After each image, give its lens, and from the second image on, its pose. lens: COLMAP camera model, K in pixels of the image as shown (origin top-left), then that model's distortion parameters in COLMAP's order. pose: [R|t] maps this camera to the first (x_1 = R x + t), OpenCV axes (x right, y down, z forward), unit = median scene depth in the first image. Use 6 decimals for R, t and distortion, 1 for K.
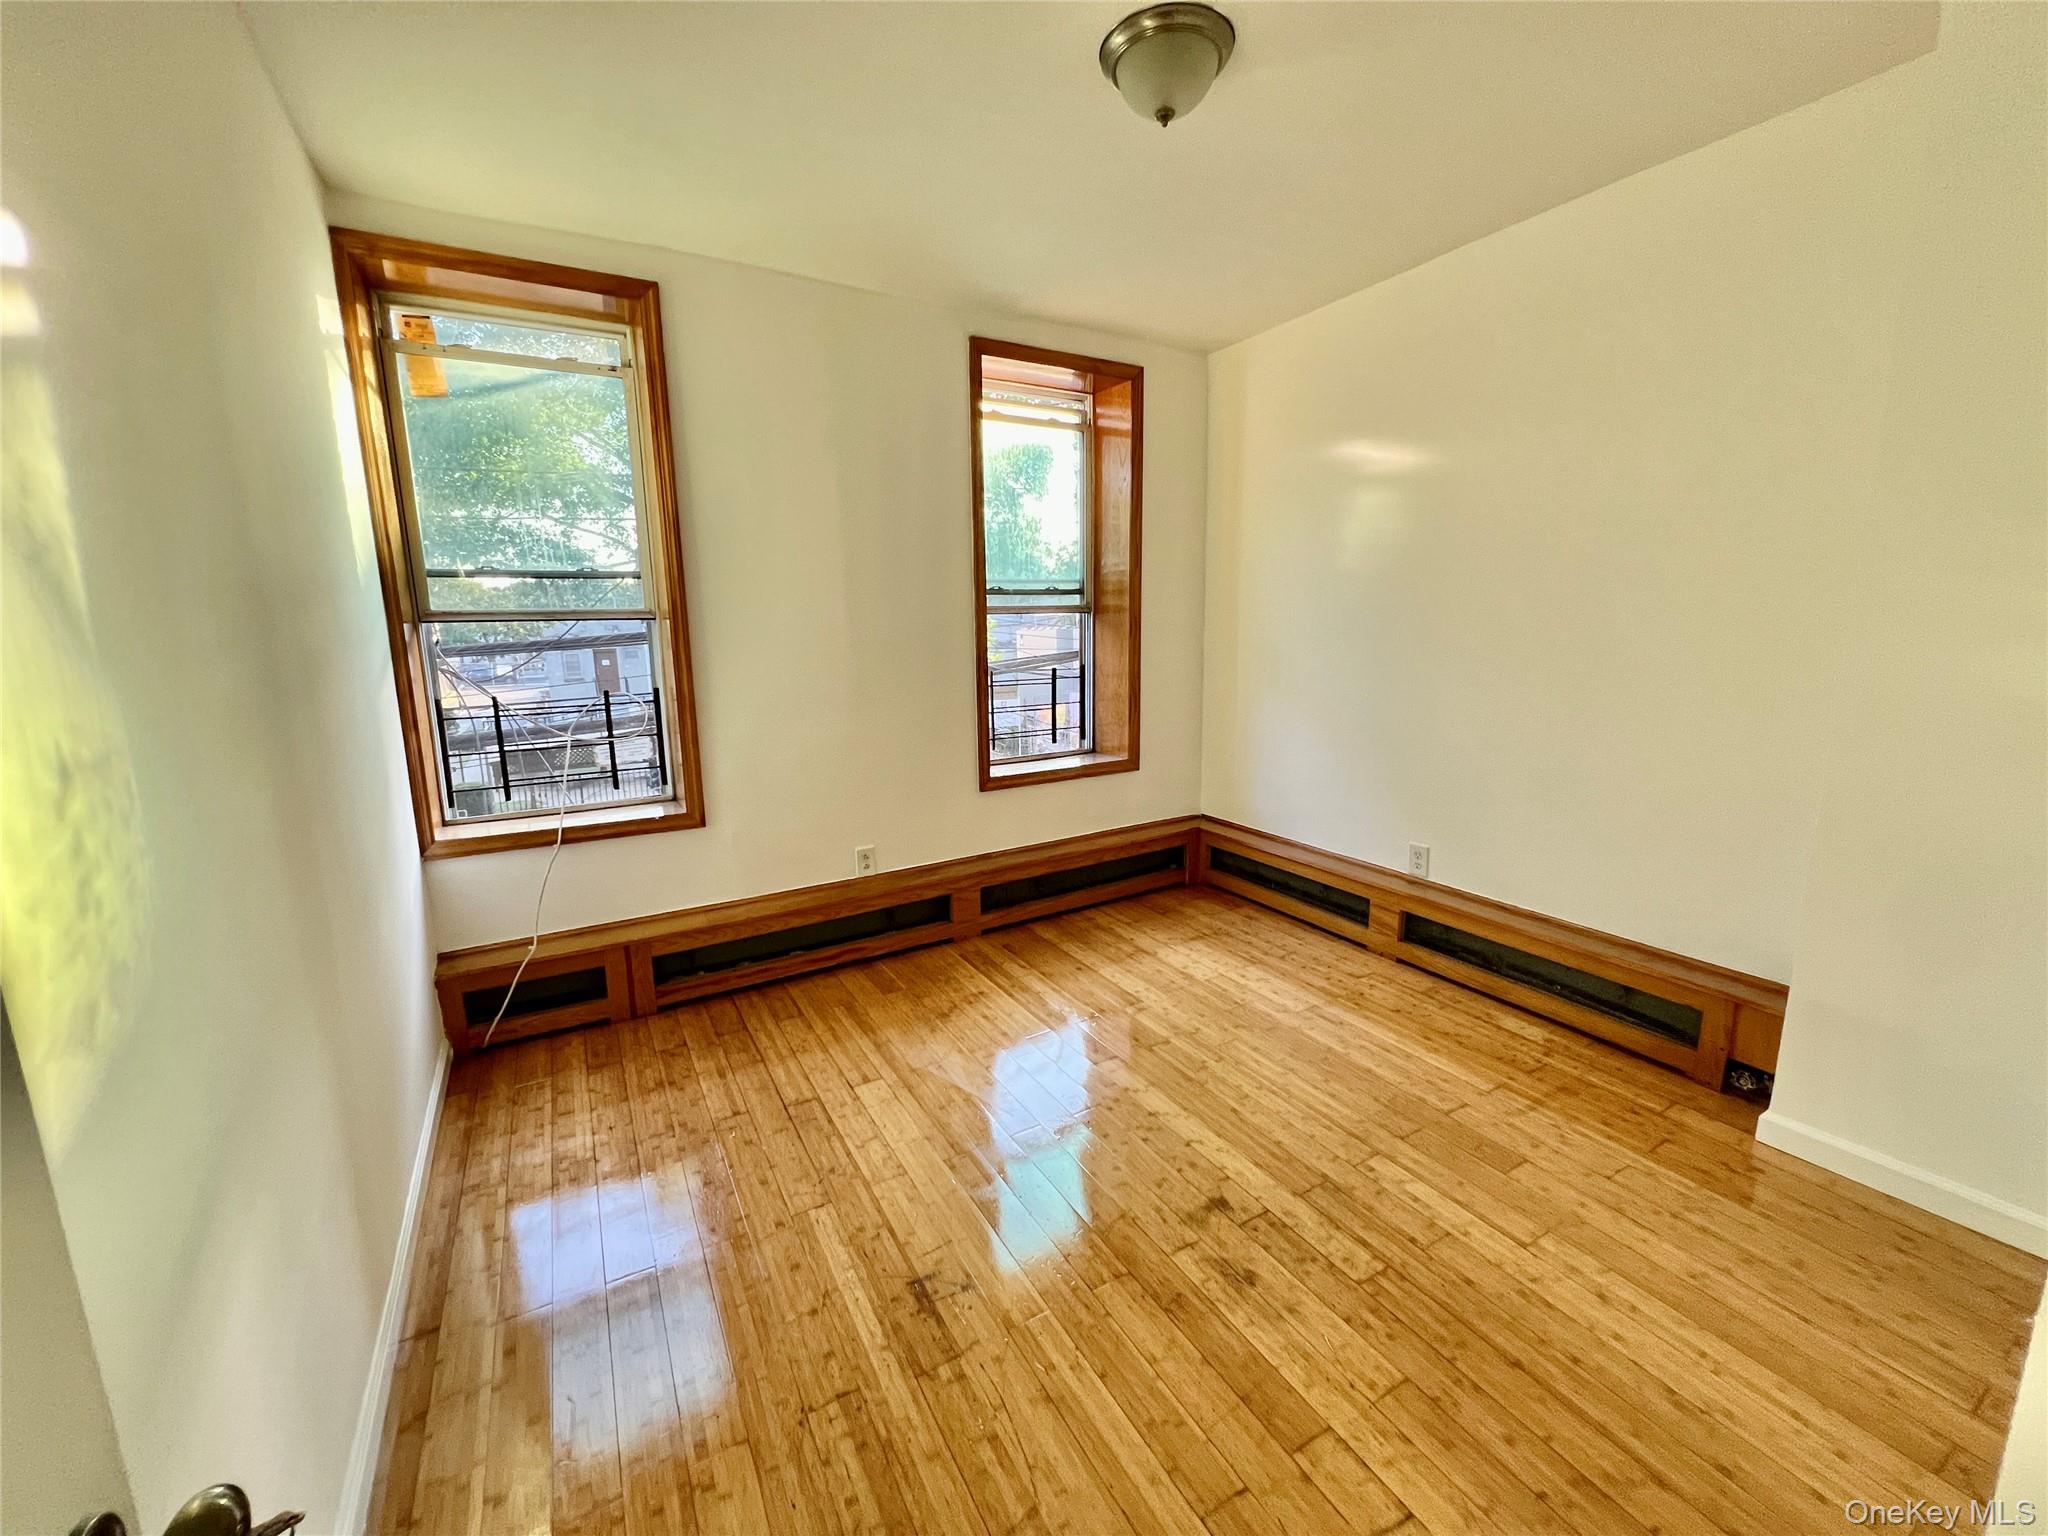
lens RADIAL K [[841.4, 0, 1024.0], [0, 841.4, 768.0], [0, 0, 1]] dist [0.000622, -0.000099]
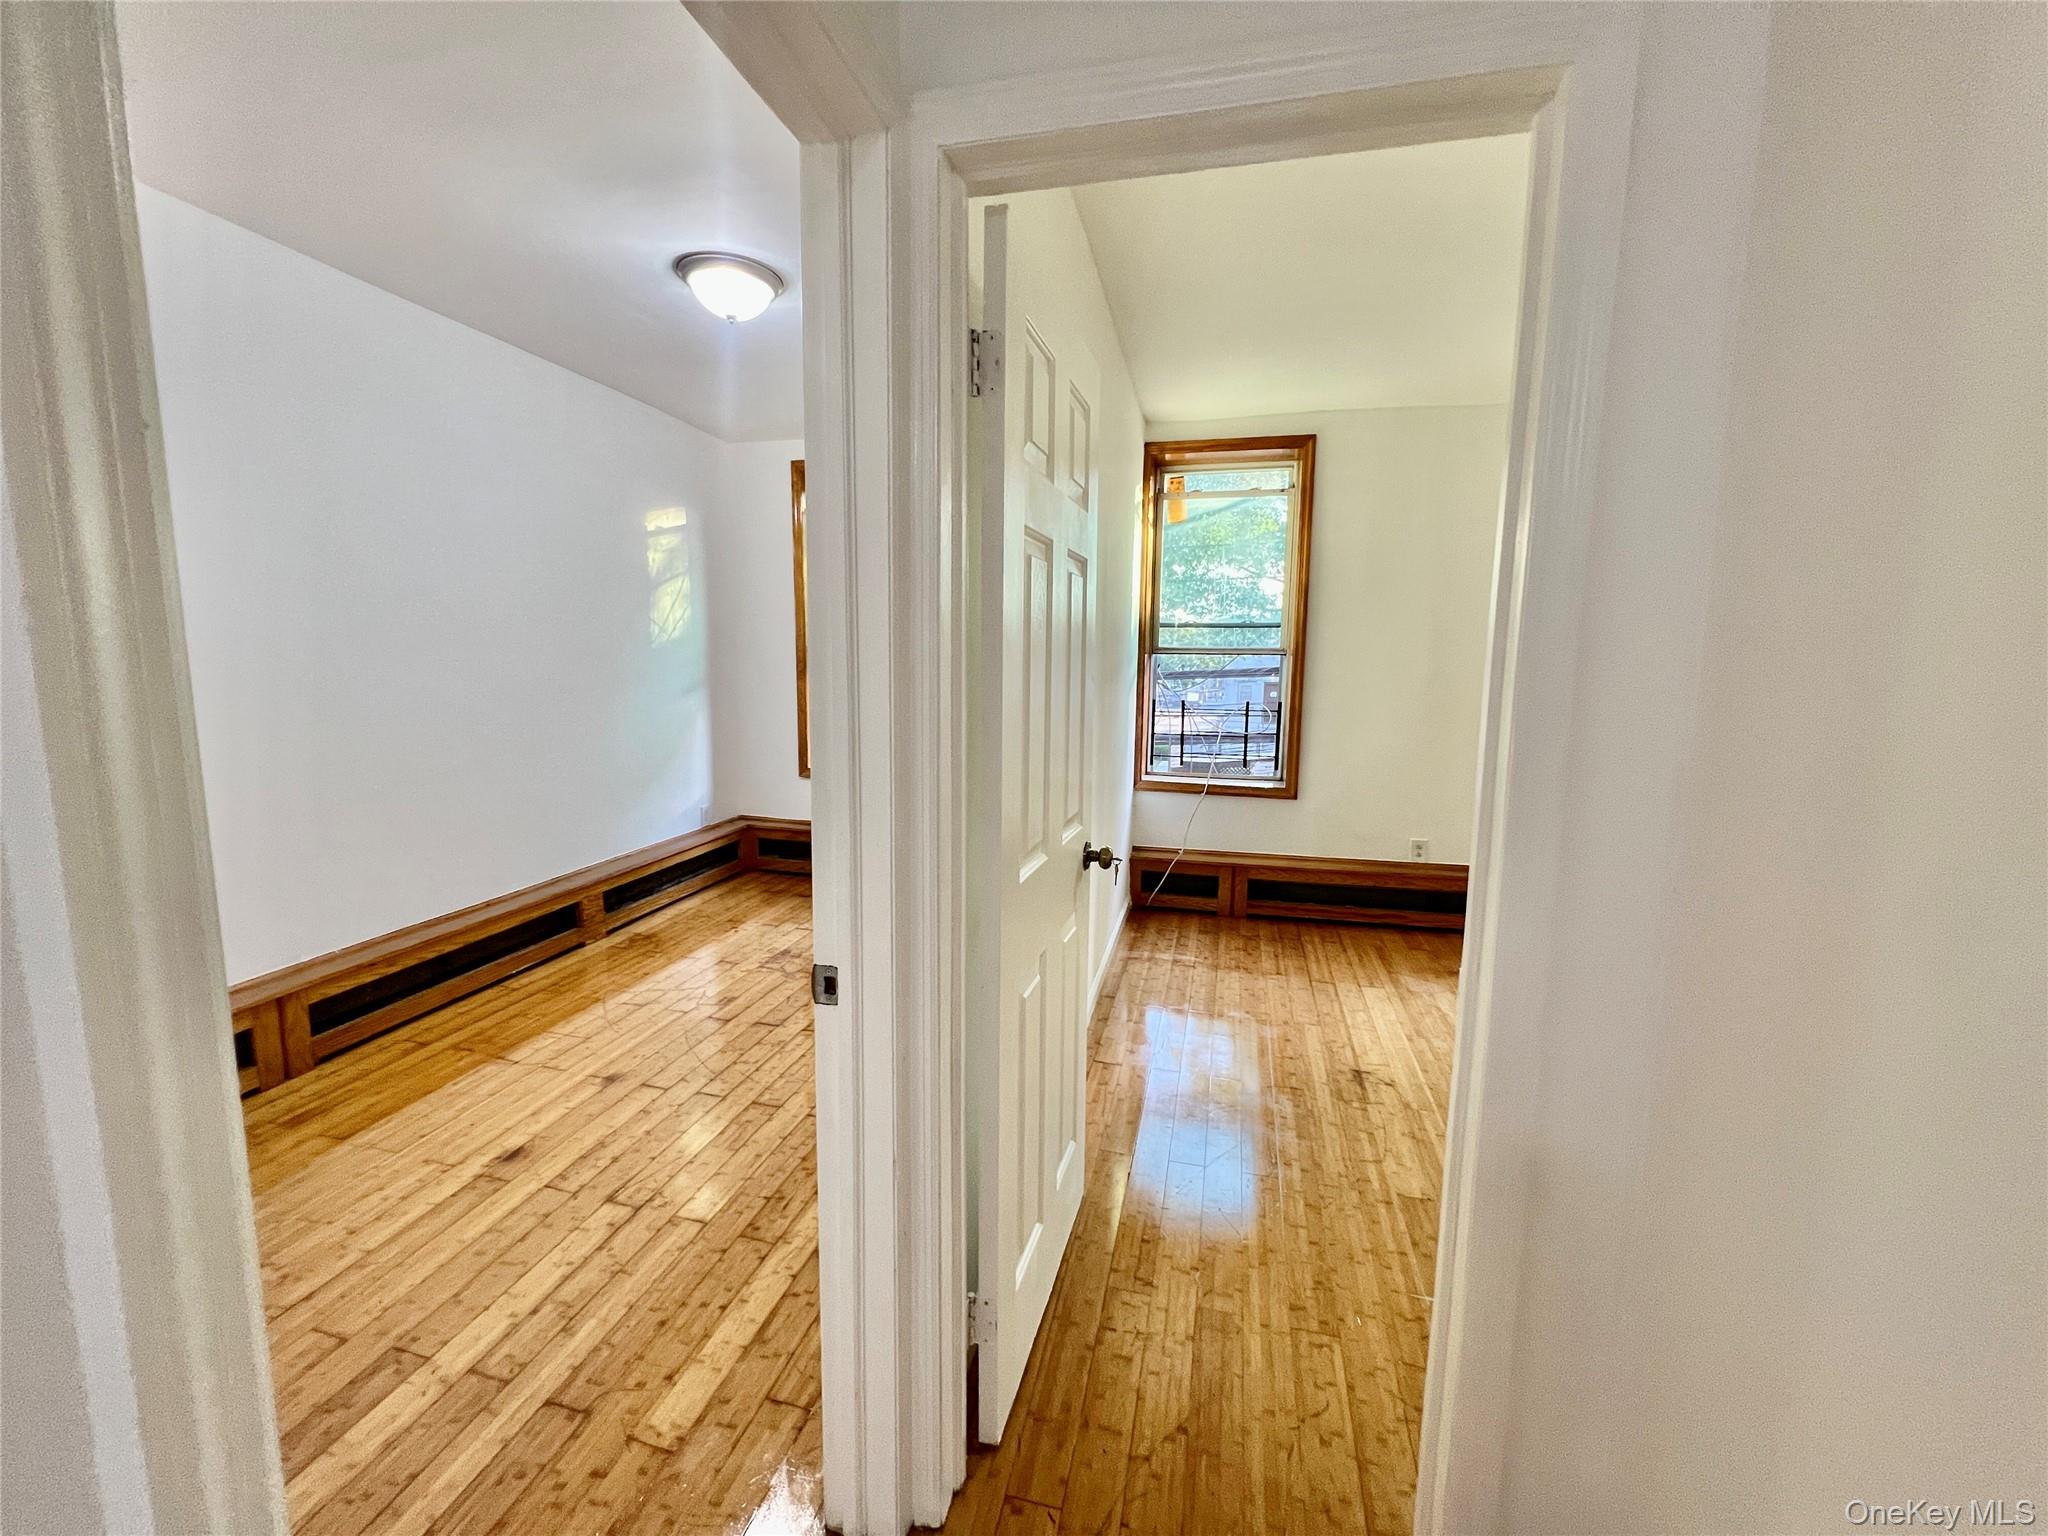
lens RADIAL K [[816.0, 0, 1017.7], [0, 816.0, 766.1], [0, 0, 1]] dist [0.000857, 0.000238]
pose [[0.722155, 0.116755, -0.681807, 0.240694], [-0.144268, 0.989399, 0.016623, 0.064448], [0.676520, 0.086359, 0.731344, -0.376316]]
